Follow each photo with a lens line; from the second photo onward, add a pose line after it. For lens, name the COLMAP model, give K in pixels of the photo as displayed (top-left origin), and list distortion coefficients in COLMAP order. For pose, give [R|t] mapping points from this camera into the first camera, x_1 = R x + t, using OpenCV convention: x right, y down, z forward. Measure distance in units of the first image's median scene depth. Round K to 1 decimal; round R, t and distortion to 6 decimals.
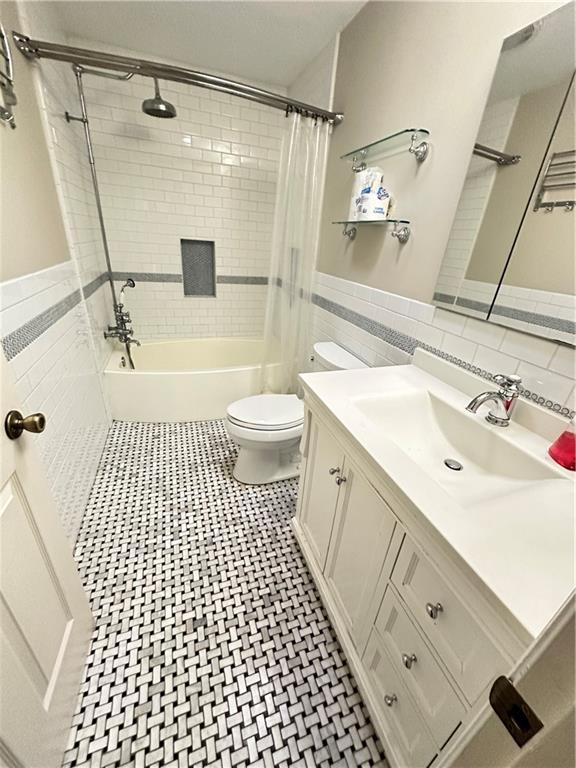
lens RADIAL K [[305.8, 0, 288.4], [0, 305.8, 385.3], [0, 0, 1]] dist [-0.001438, 0.000101]
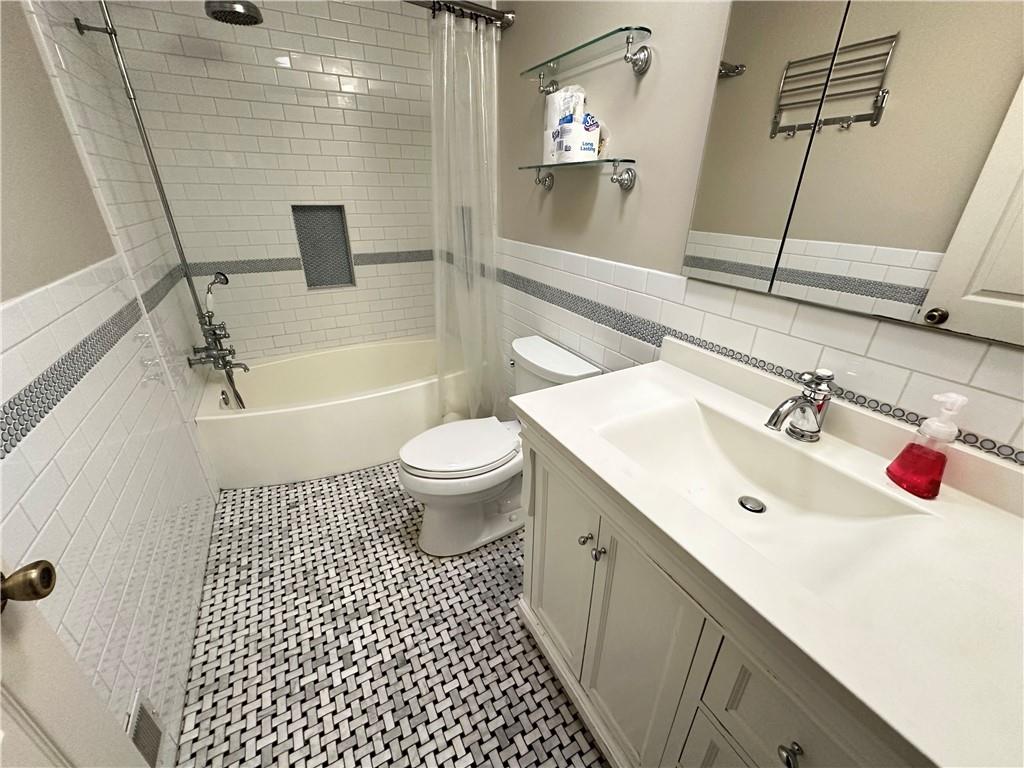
lens RADIAL K [[407.7, 0, 511.6], [0, 407.7, 384.8], [0, 0, 1]] dist [-0.001438, 0.000101]
pose [[0.985197, -0.125347, 0.116941, -0.049158], [0.125207, 0.992094, 0.008571, -0.056717], [-0.117090, 0.006198, 0.993102, 0.089559]]
